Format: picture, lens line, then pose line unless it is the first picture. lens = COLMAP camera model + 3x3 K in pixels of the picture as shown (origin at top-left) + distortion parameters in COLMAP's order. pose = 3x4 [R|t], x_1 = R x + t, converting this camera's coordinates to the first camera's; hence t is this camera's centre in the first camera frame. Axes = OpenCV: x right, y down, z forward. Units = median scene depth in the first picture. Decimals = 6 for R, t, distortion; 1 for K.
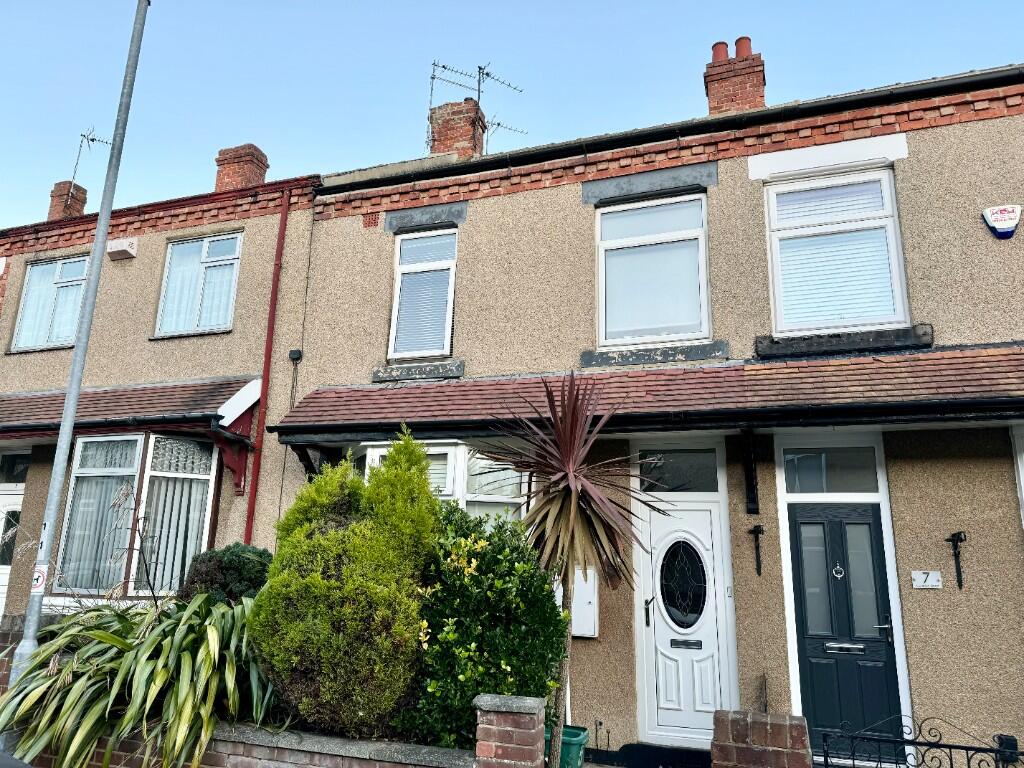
lens RADIAL K [[720.4, 0, 512.0], [0, 720.4, 384.0], [0, 0, 1]] dist [0.017608, -0.001456]
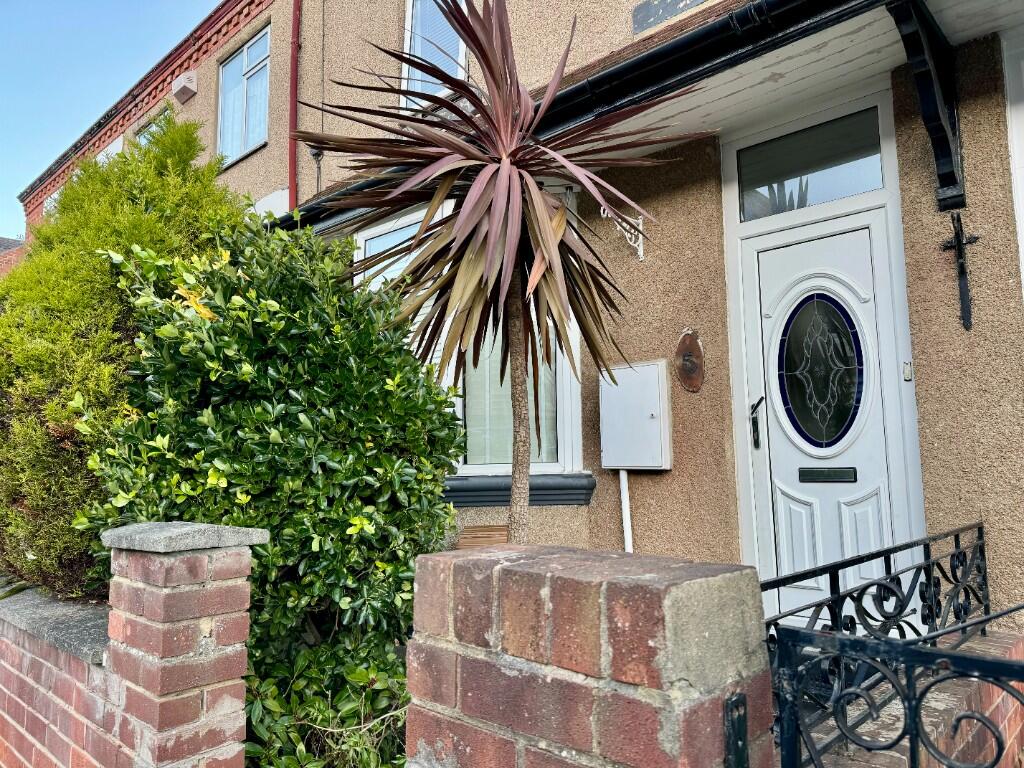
lens RADIAL K [[720.4, 0, 512.0], [0, 720.4, 384.0], [0, 0, 1]] dist [0.017608, -0.001456]
pose [[0.914963, -0.077465, -0.396034, 0.245714], [0.129641, 0.985805, 0.106686, 0.204097], [0.382148, -0.148955, 0.912017, 0.424413]]
